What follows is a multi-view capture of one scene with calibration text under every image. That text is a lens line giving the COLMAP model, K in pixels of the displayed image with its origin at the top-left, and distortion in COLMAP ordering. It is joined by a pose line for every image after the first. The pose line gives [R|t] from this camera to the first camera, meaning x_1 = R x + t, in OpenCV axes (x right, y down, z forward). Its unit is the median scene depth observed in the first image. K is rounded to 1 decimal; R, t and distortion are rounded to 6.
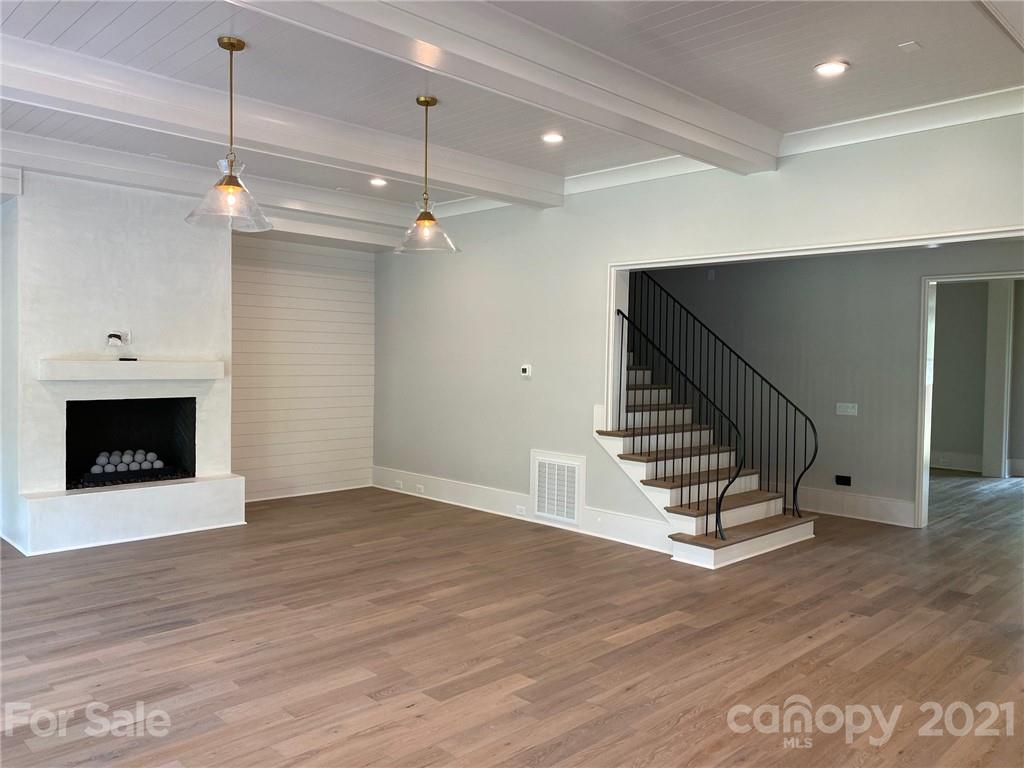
lens RADIAL K [[783.8, 0, 512.3], [0, 783.8, 375.4], [0, 0, 1]] dist [0.046915, -0.037420]
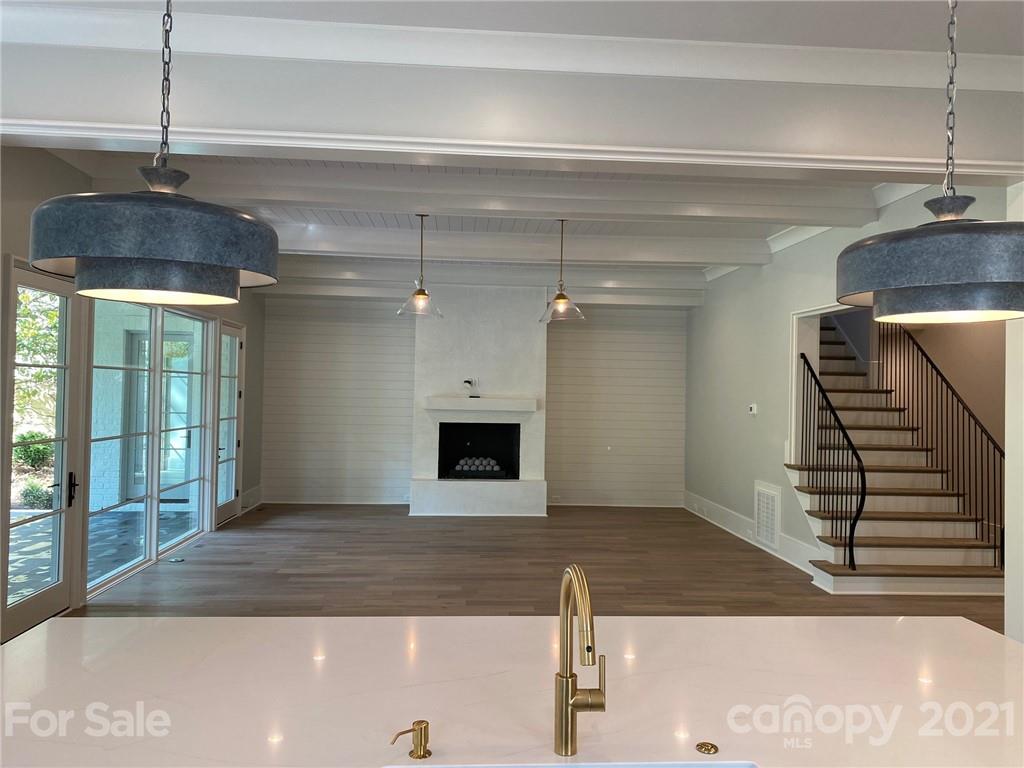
lens RADIAL K [[783.8, 0, 505.1], [0, 783.8, 381.0], [0, 0, 1]] dist [0.046915, -0.037420]
pose [[0.752095, -0.008708, -0.658997, 0.582167], [-0.024997, 0.998816, -0.041727, 0.011158], [0.658580, 0.047856, 0.750987, -0.105397]]
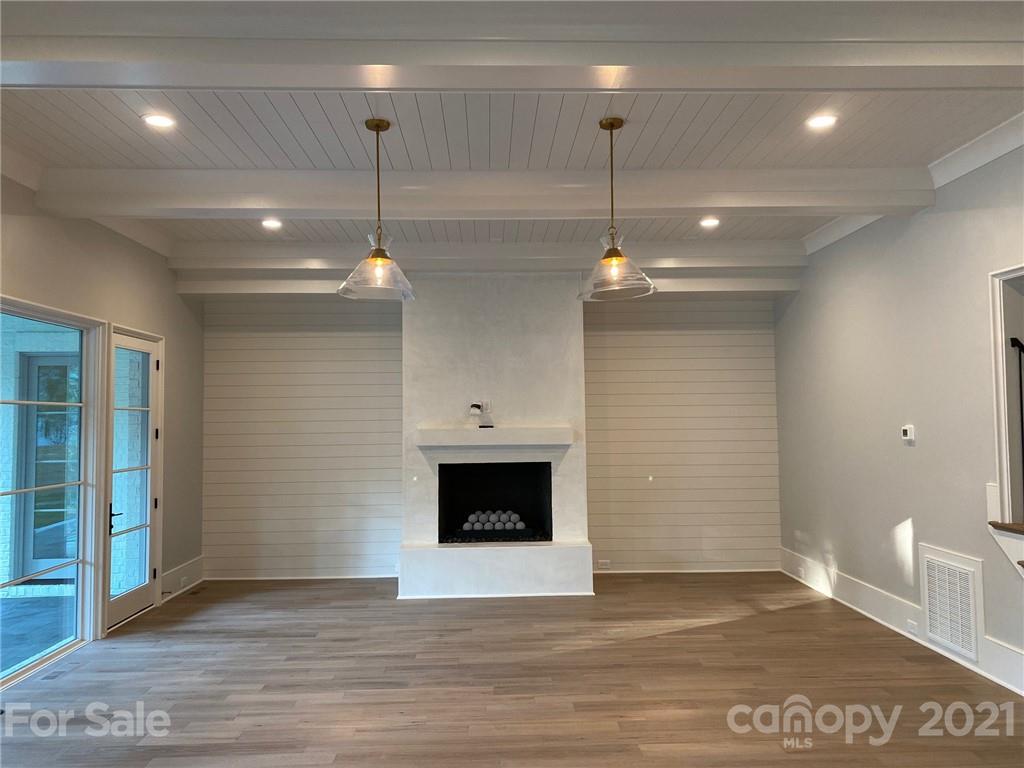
lens RADIAL K [[783.8, 0, 515.4], [0, 783.8, 369.6], [0, 0, 1]] dist [0.046915, -0.037420]
pose [[0.735435, -0.067419, -0.674233, 0.294320], [0.005449, 0.995594, -0.093609, 0.002932], [0.677573, 0.065169, 0.732562, 0.235404]]
